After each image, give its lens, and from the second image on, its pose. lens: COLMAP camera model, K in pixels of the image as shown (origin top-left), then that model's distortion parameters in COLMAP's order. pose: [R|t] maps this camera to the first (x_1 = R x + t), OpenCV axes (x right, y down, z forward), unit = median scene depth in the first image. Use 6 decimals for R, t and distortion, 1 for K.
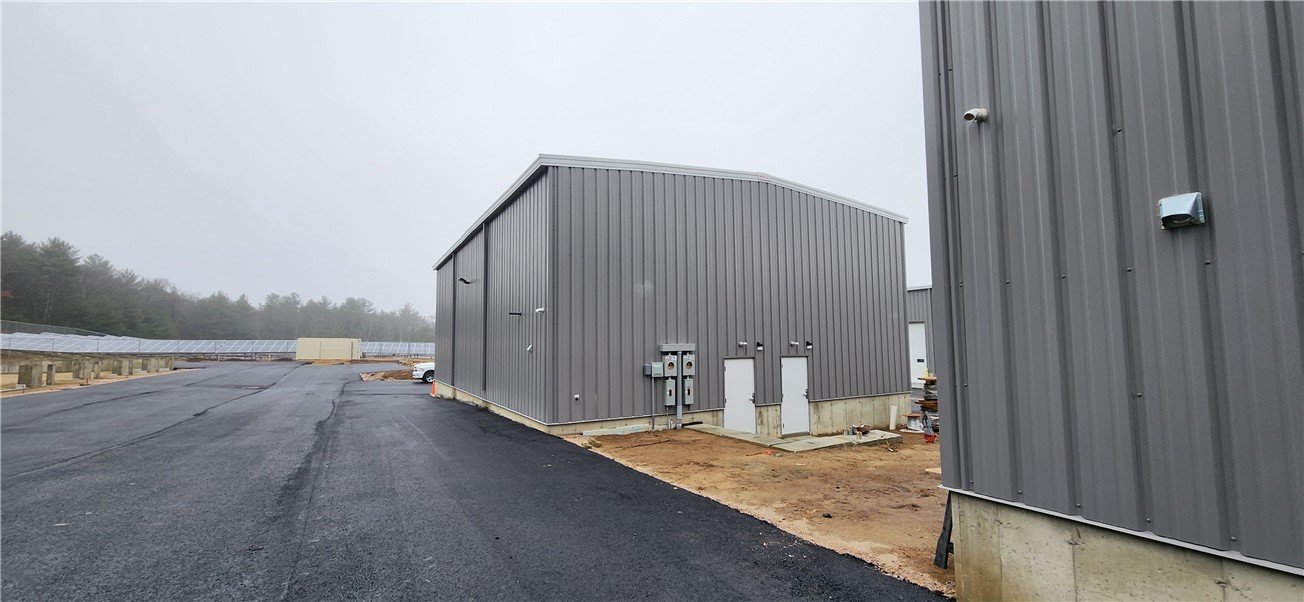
lens RADIAL K [[534.7, 0, 664.5], [0, 534.7, 300.1], [0, 0, 1]] dist [-0.001235, -0.000183]
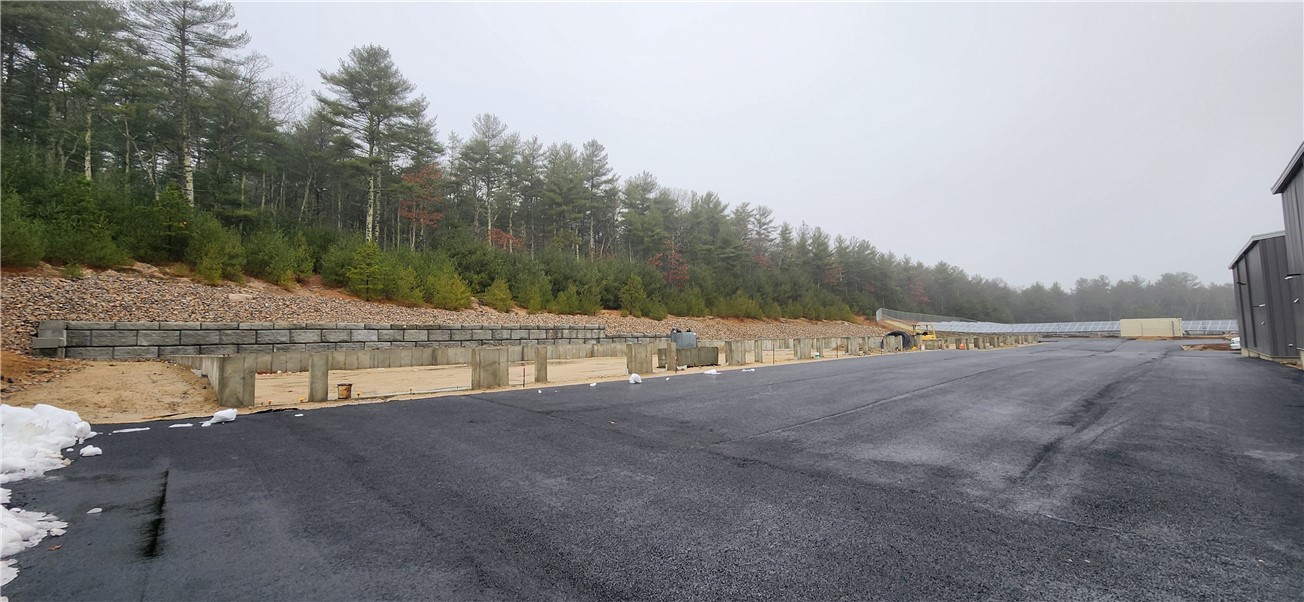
lens RADIAL K [[534.7, 0, 664.5], [0, 534.7, 300.1], [0, 0, 1]] dist [-0.001235, -0.000183]
pose [[0.274151, -0.068400, -0.959251, 0.109865], [0.102036, 0.993906, -0.041710, -0.015114], [0.956258, -0.086443, 0.279460, -0.179404]]
